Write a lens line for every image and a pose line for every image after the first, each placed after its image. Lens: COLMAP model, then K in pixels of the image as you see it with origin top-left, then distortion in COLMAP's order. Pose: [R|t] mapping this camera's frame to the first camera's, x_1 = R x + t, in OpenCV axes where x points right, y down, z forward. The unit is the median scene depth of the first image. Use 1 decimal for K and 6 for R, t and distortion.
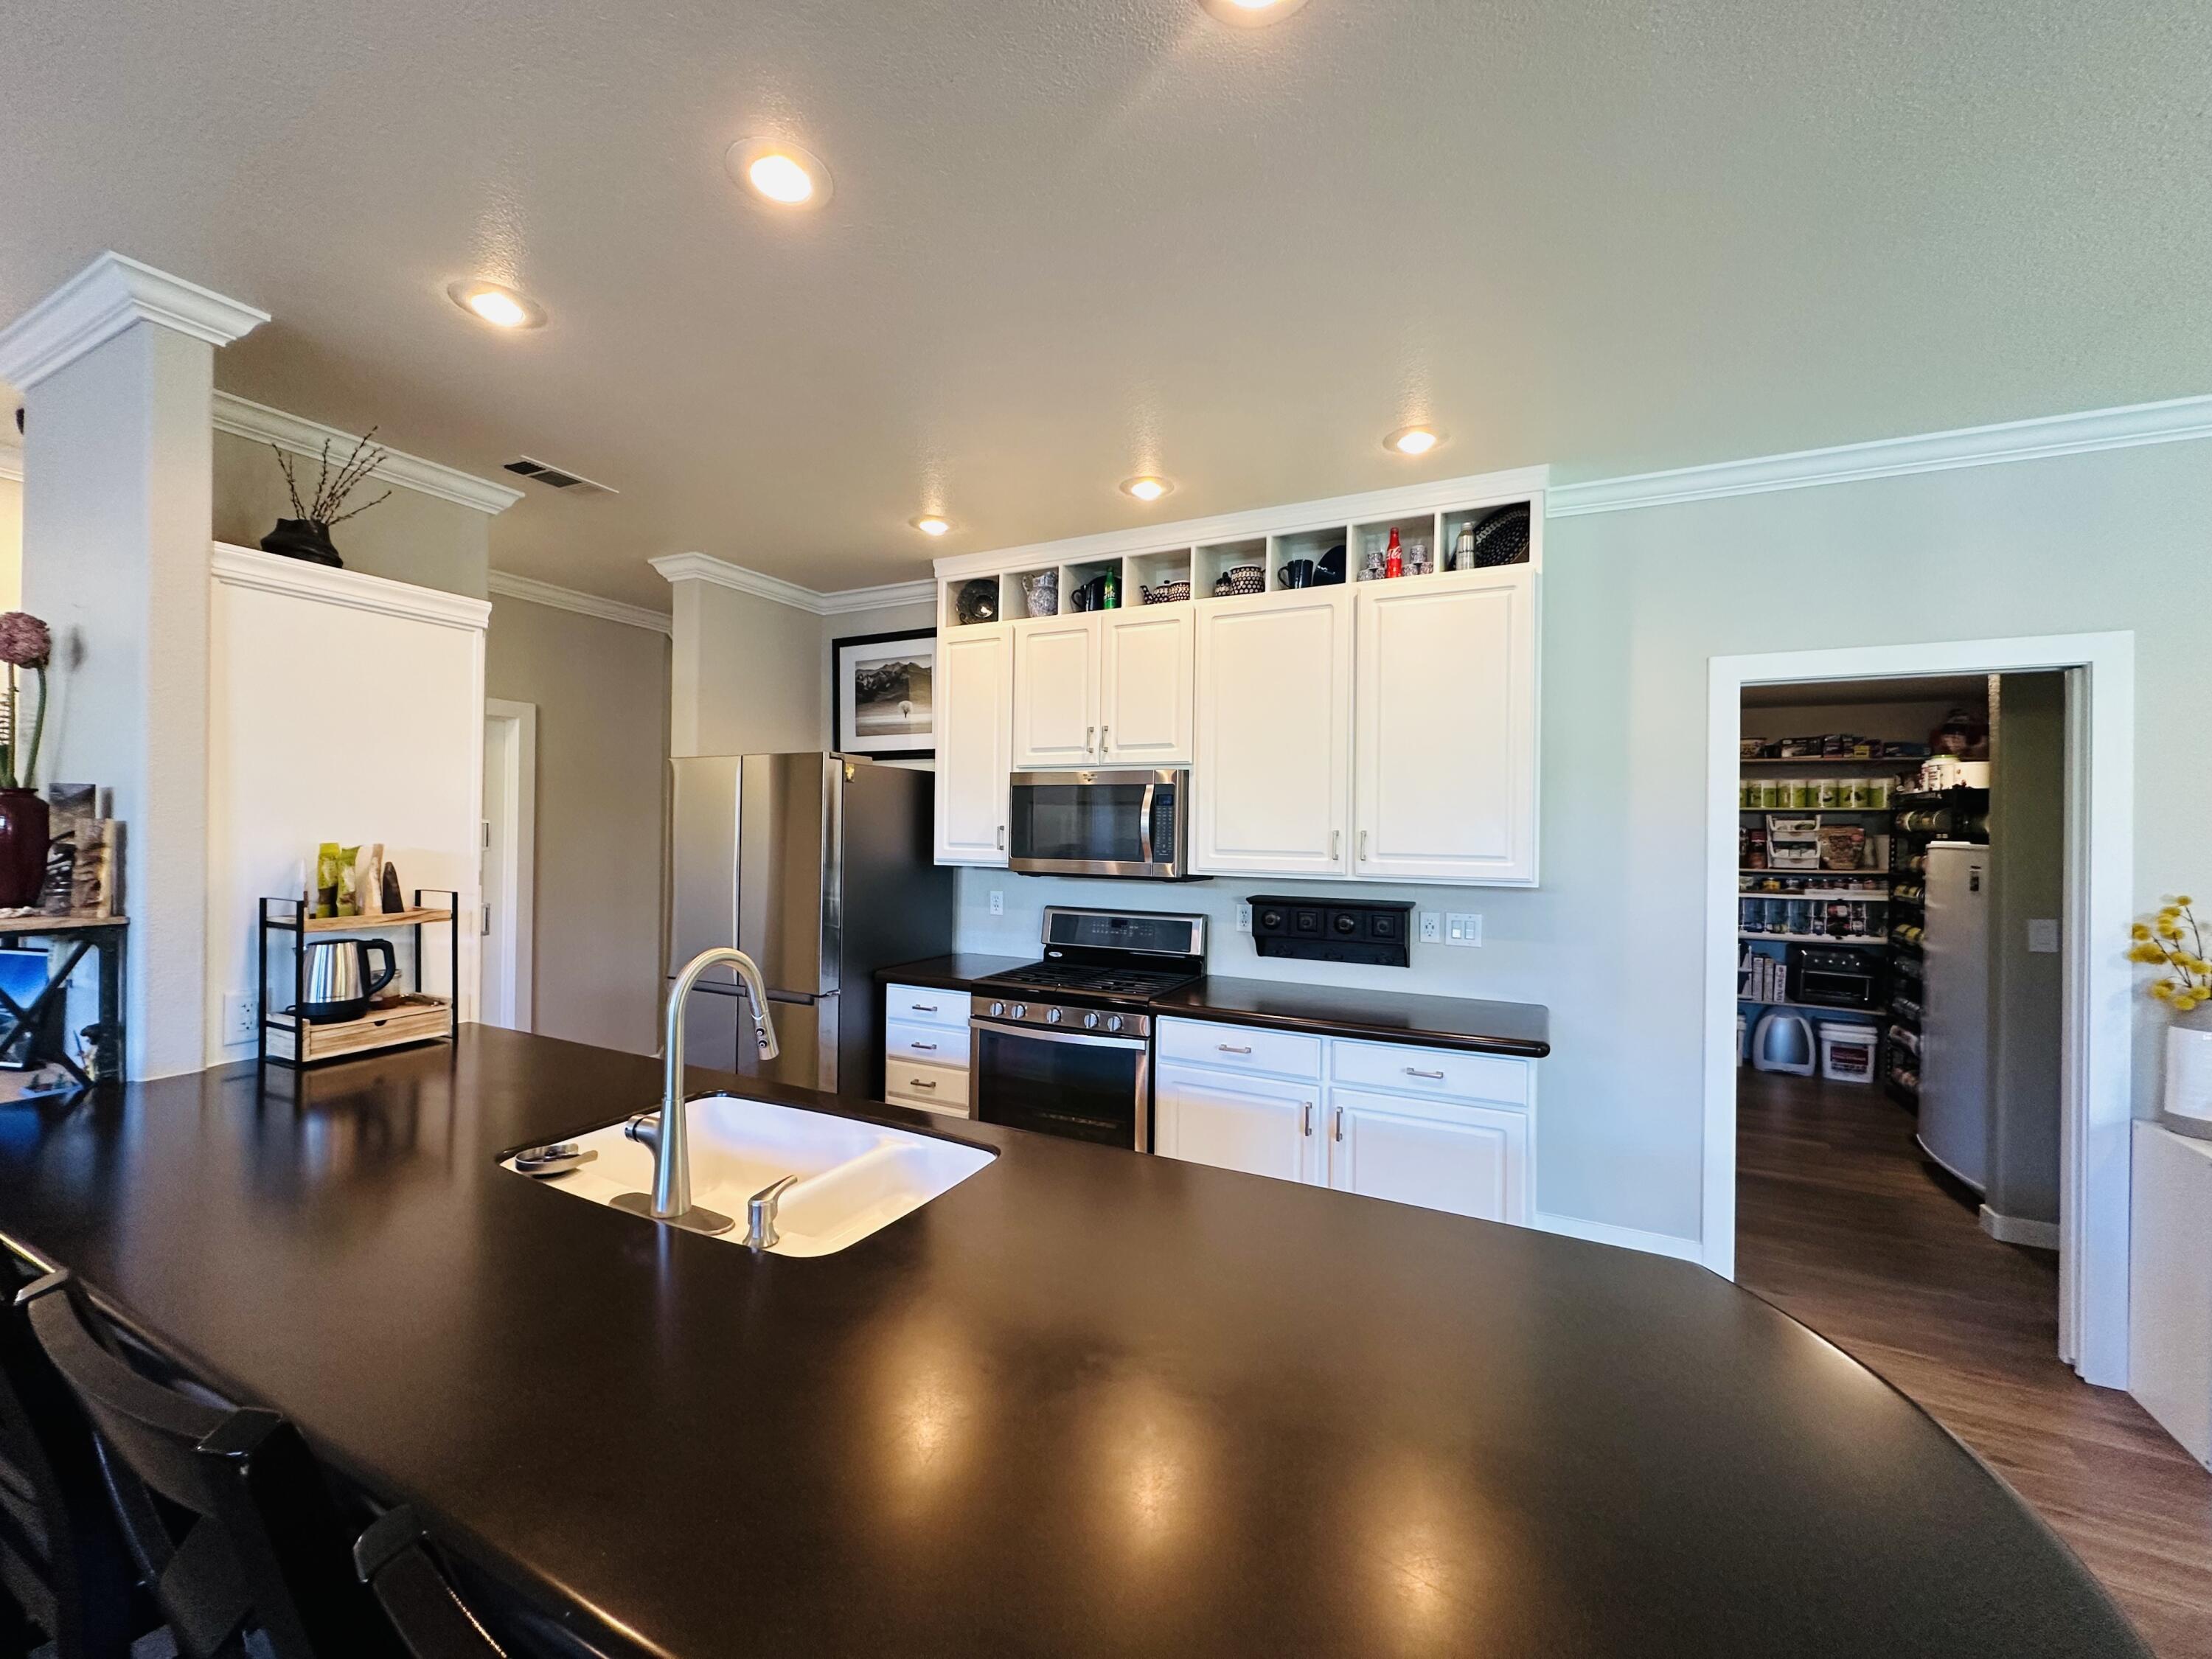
lens RADIAL K [[883.9, 0, 1103.0], [0, 883.9, 826.6], [0, 0, 1]] dist [-0.003581, 0.000413]
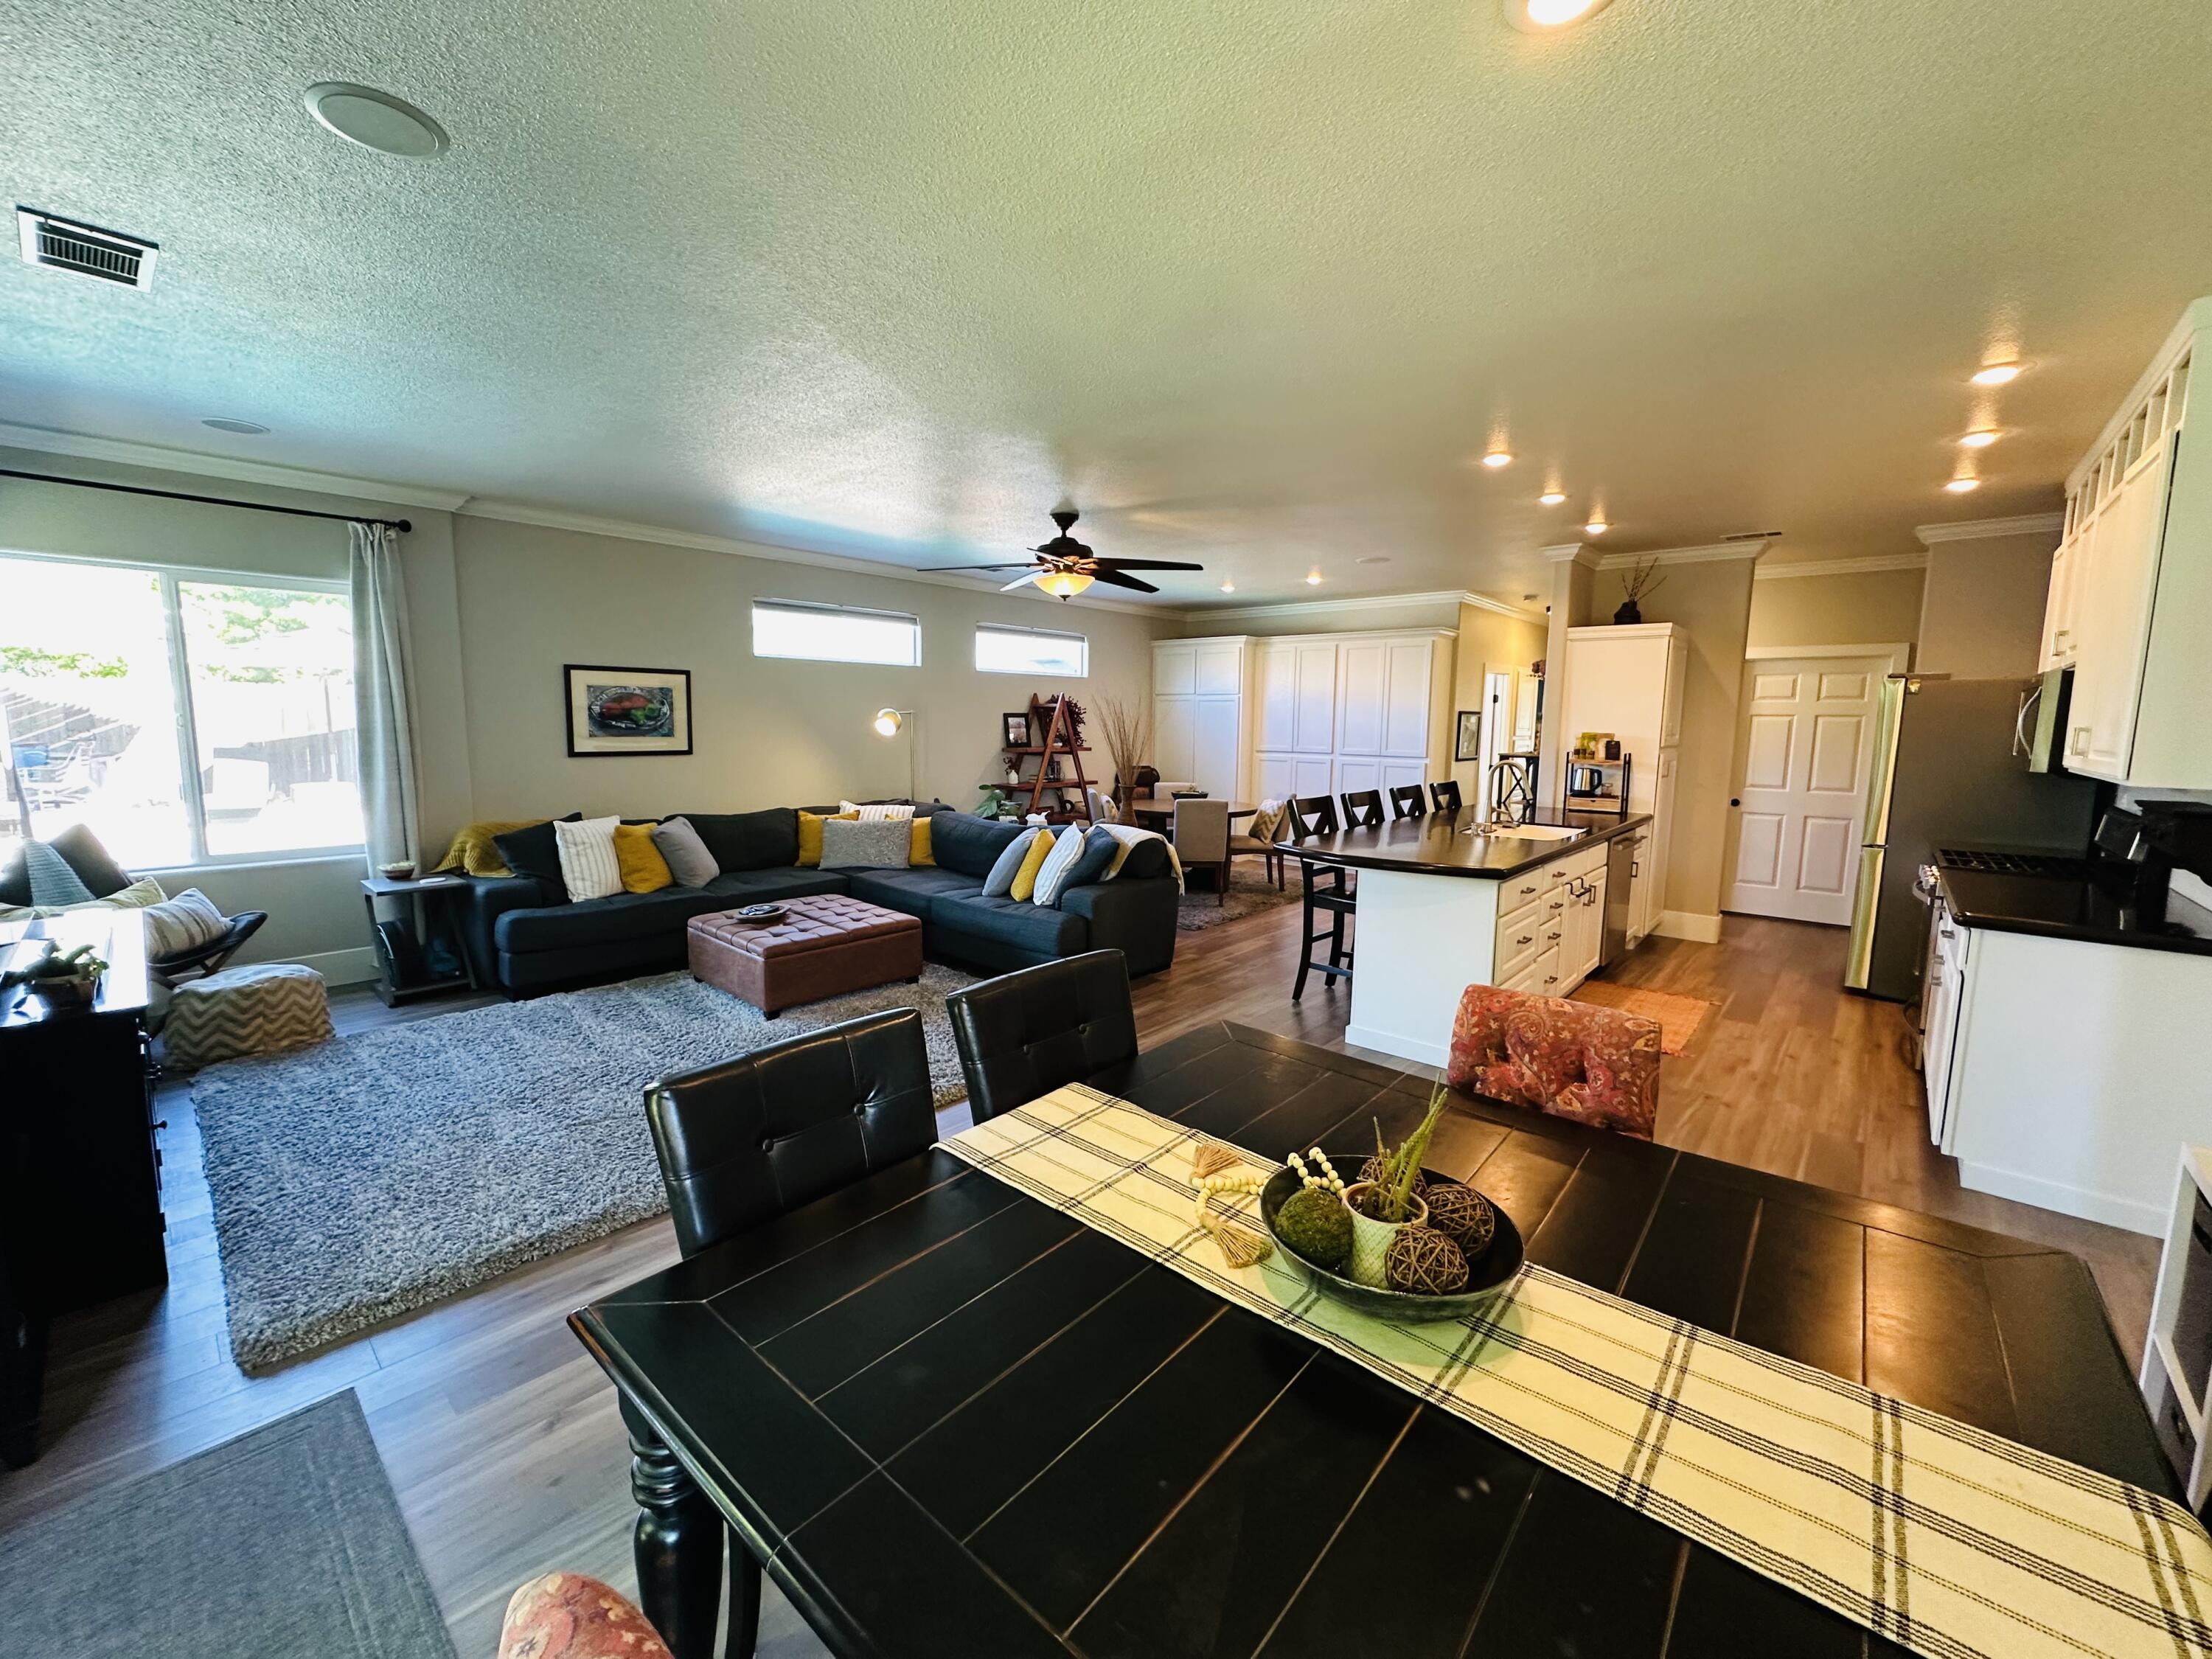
lens RADIAL K [[883.9, 0, 1102.4], [0, 883.9, 825.7], [0, 0, 1]] dist [-0.003581, 0.000413]
pose [[-0.255012, 0.100882, -0.961661, 1.125442], [-0.012860, 0.994101, 0.107695, 0.016462], [0.966852, 0.039830, -0.252211, 0.133644]]
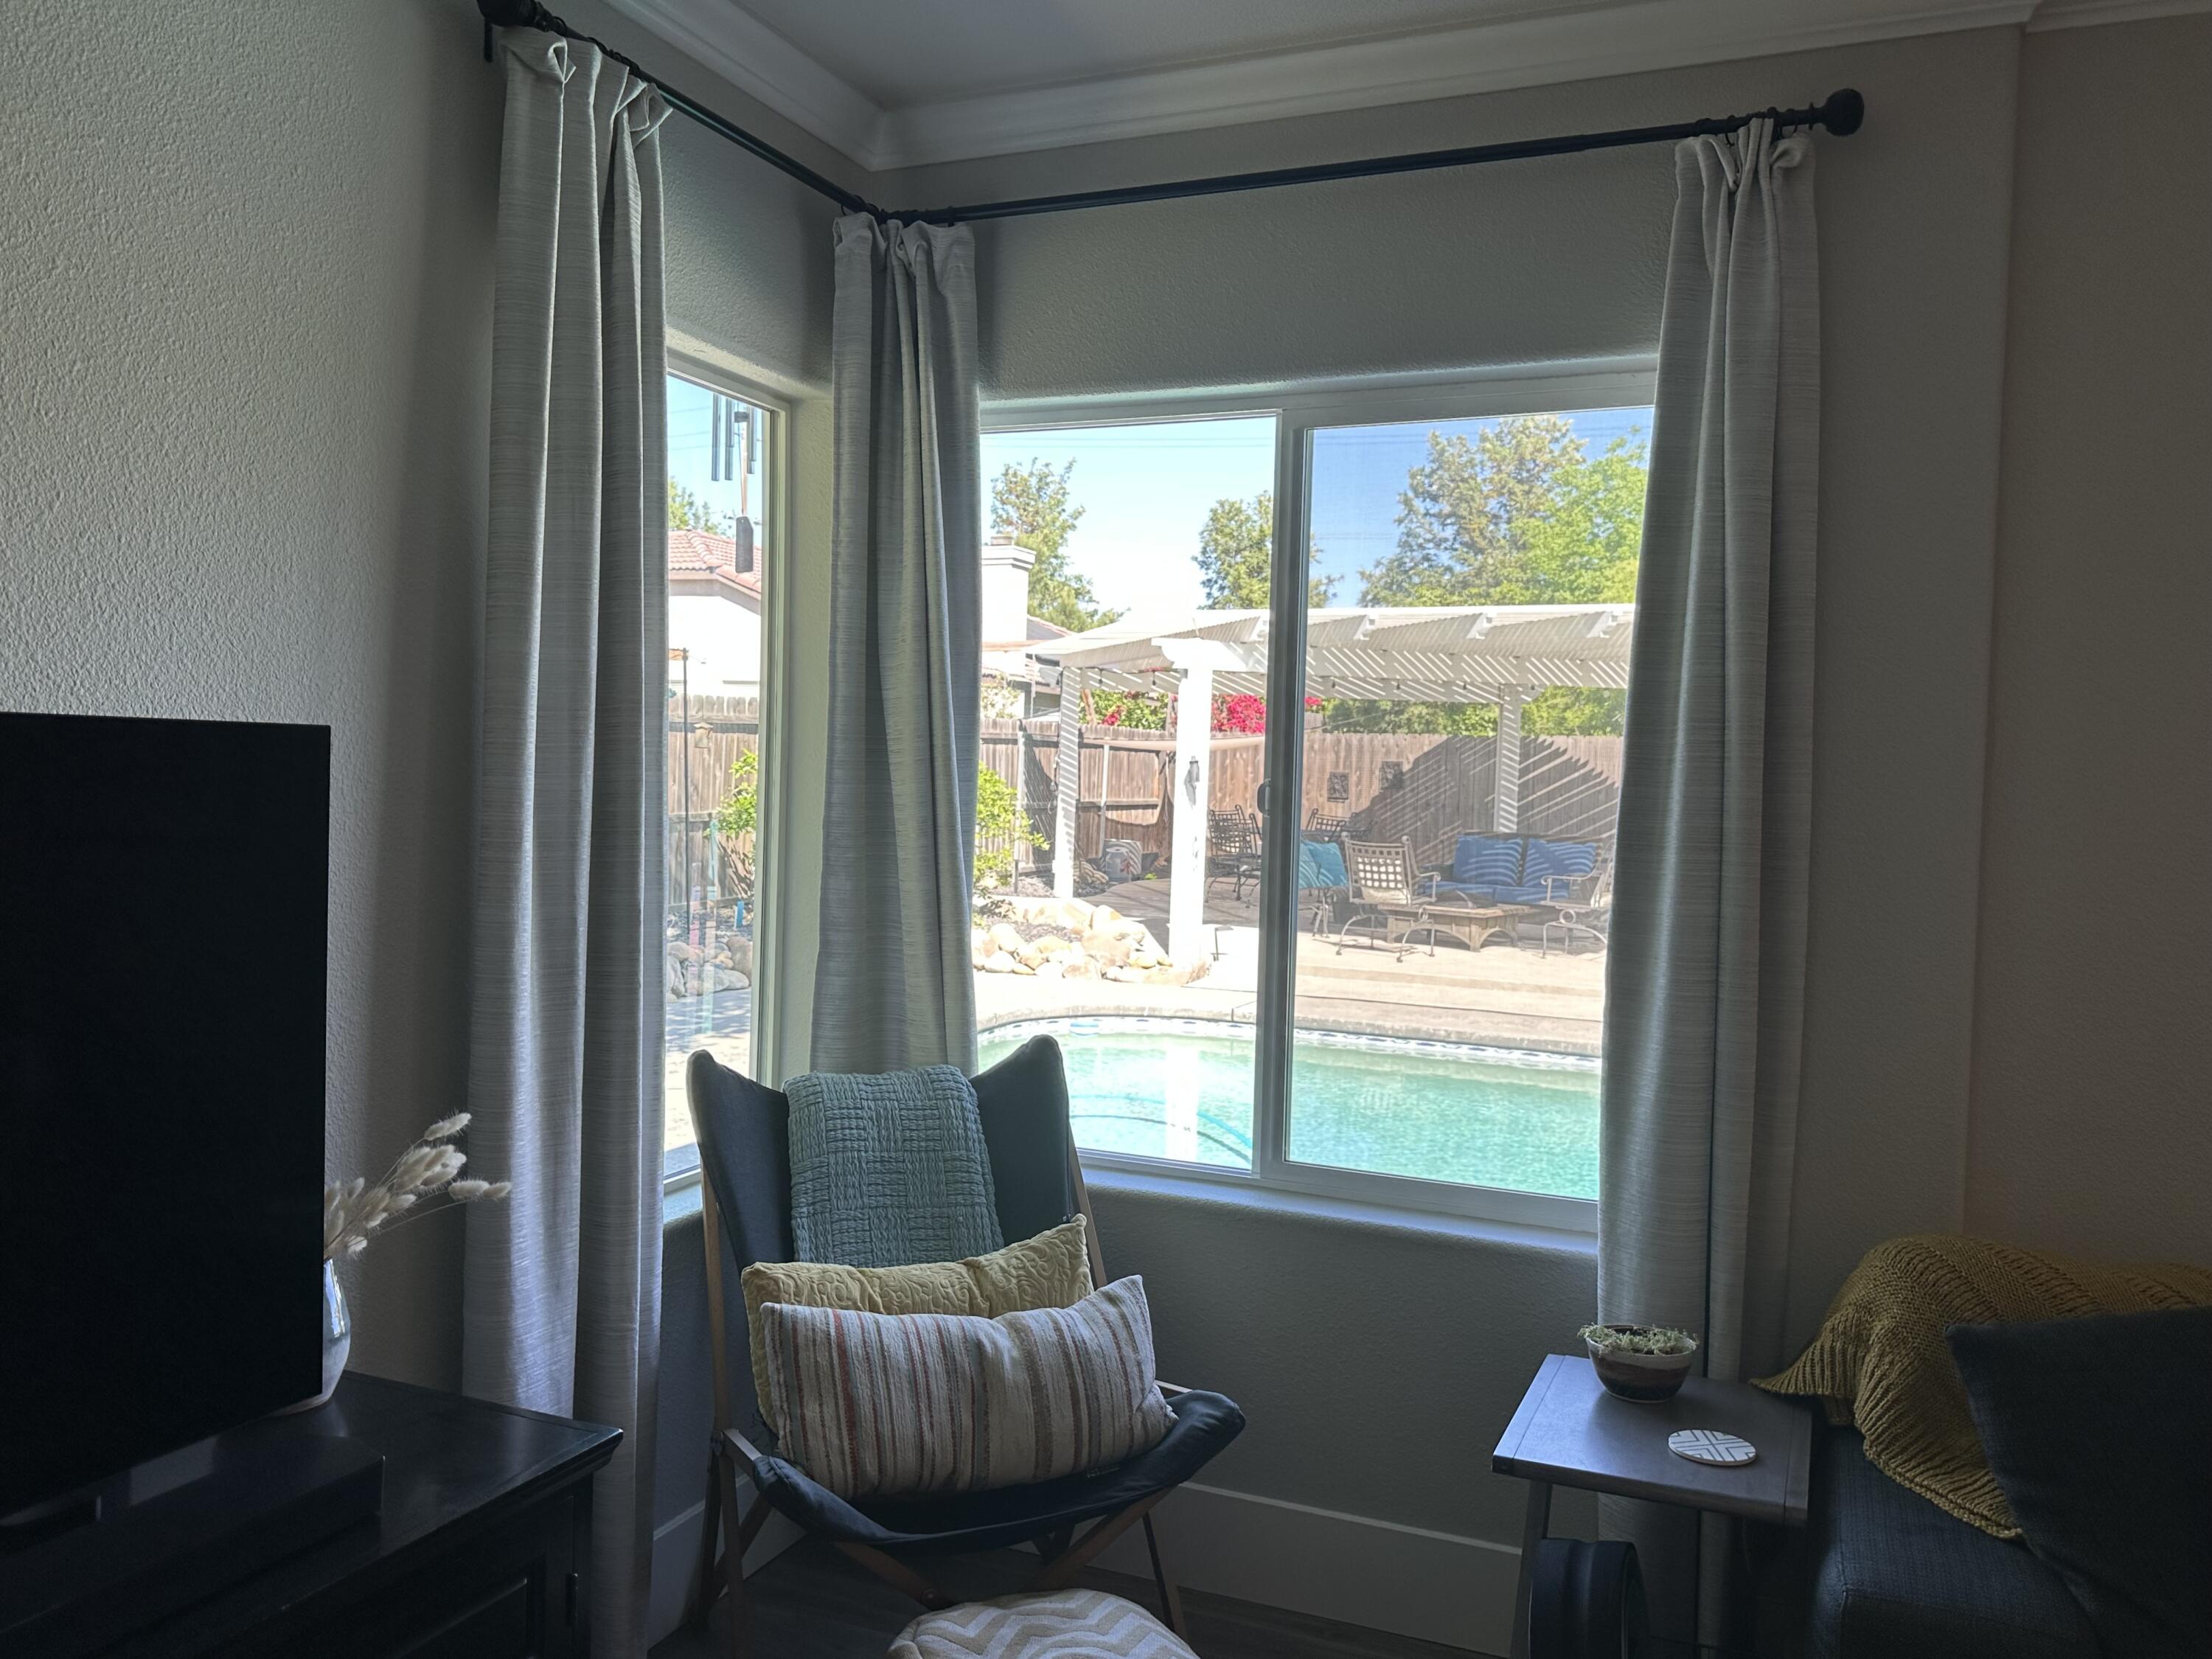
lens RADIAL K [[1694.6, 0, 1106.5], [0, 1694.6, 820.5], [0, 0, 1]] dist [-0.001786, -0.000665]
pose [[-0.996790, -0.044525, -0.066544, 0.497750], [-0.046031, 0.998713, 0.021277, 0.017390], [0.065511, 0.024271, -0.997557, -0.461238]]
